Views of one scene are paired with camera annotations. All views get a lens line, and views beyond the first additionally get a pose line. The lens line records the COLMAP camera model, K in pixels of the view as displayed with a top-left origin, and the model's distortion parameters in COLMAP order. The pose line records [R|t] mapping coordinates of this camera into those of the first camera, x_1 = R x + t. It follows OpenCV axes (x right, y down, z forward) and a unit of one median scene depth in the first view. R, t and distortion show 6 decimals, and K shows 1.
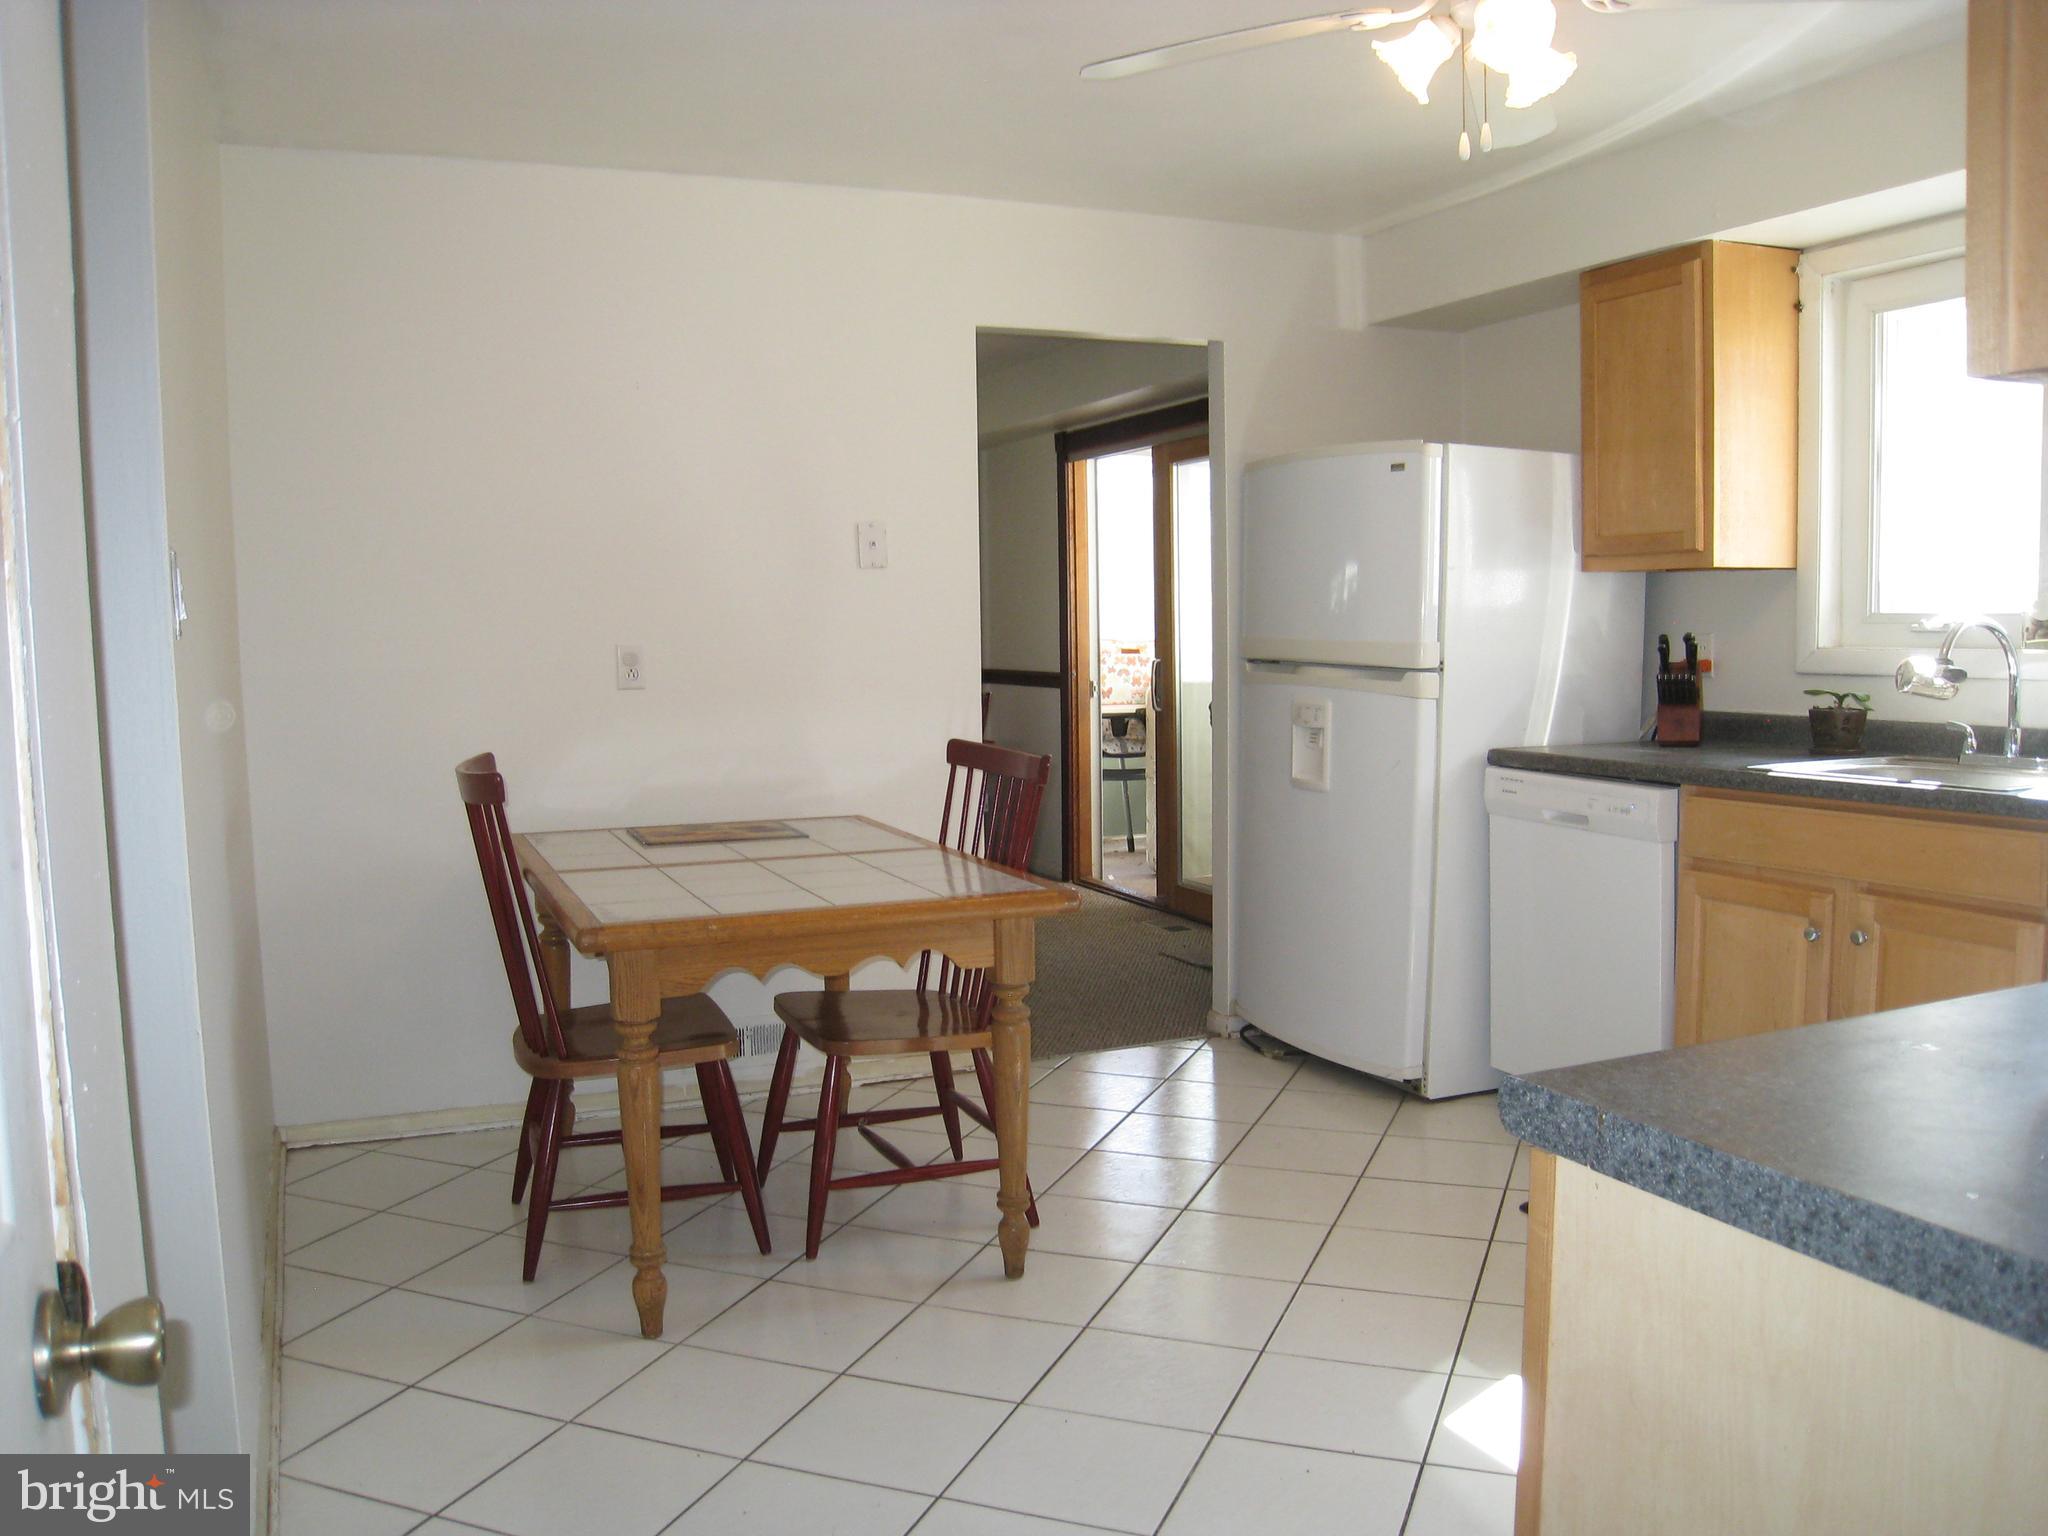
lens RADIAL K [[1691.4, 0, 1015.3], [0, 1691.4, 783.0], [0, 0, 1]] dist [-0.155691, 0.087713]
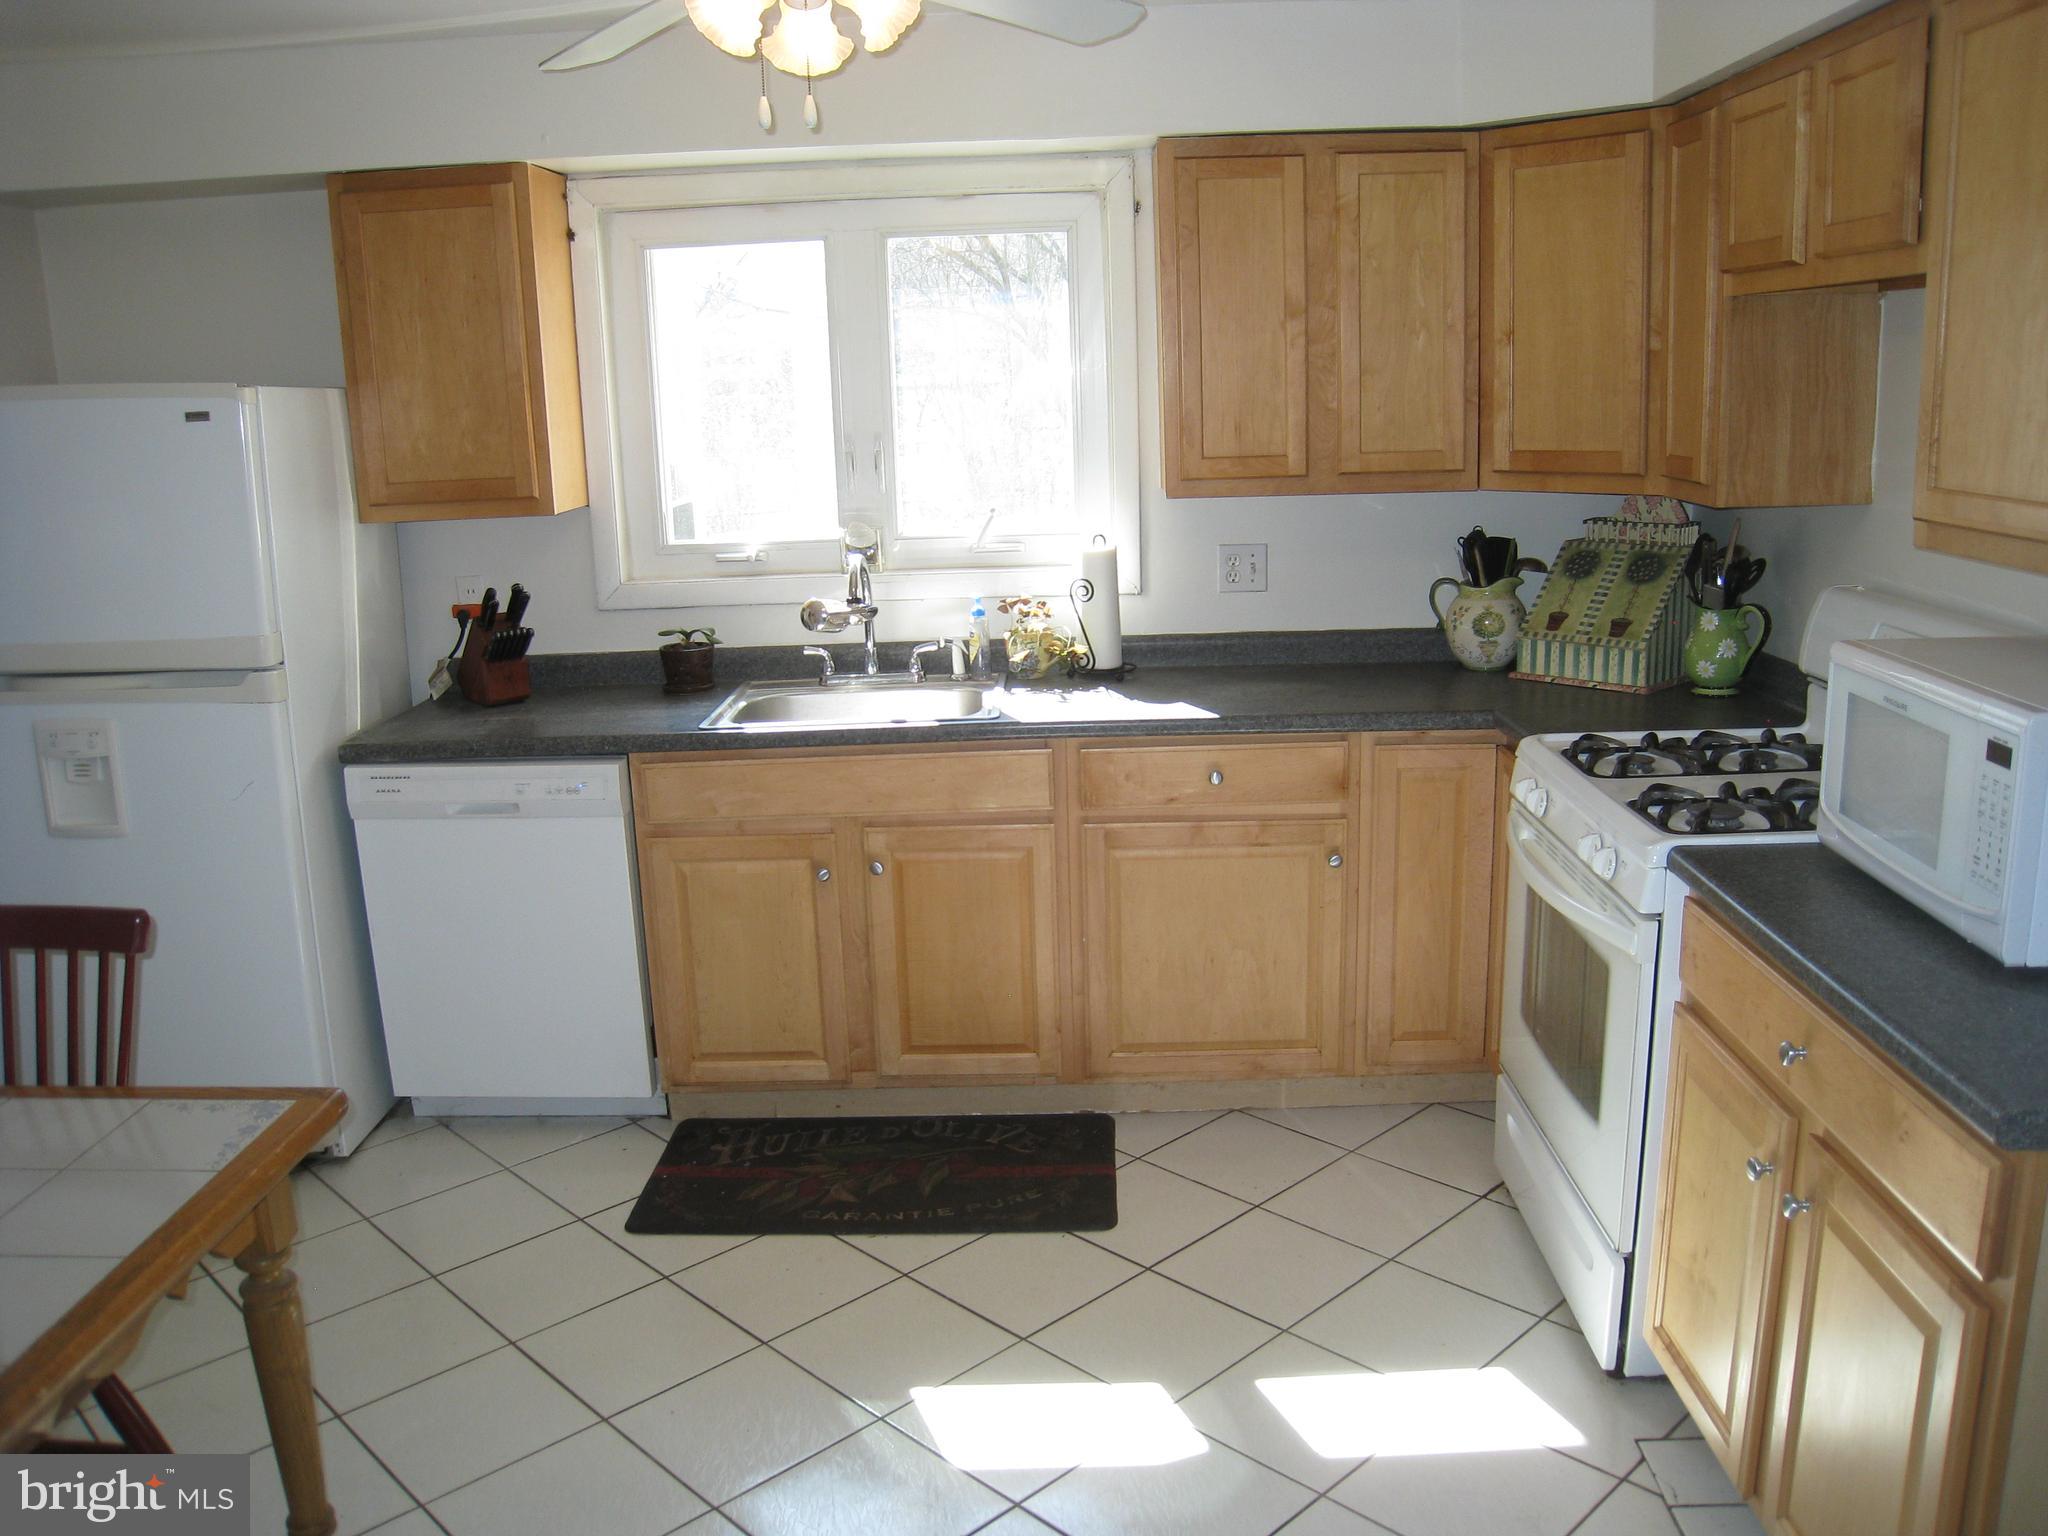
lens RADIAL K [[1691.4, 0, 1021.9], [0, 1691.4, 764.0], [0, 0, 1]] dist [-0.155691, 0.087713]
pose [[0.425339, -0.200523, 0.882540, -0.326973], [0.113892, 0.979253, 0.167607, -0.117298], [-0.897839, 0.029224, 0.439353, 0.331461]]
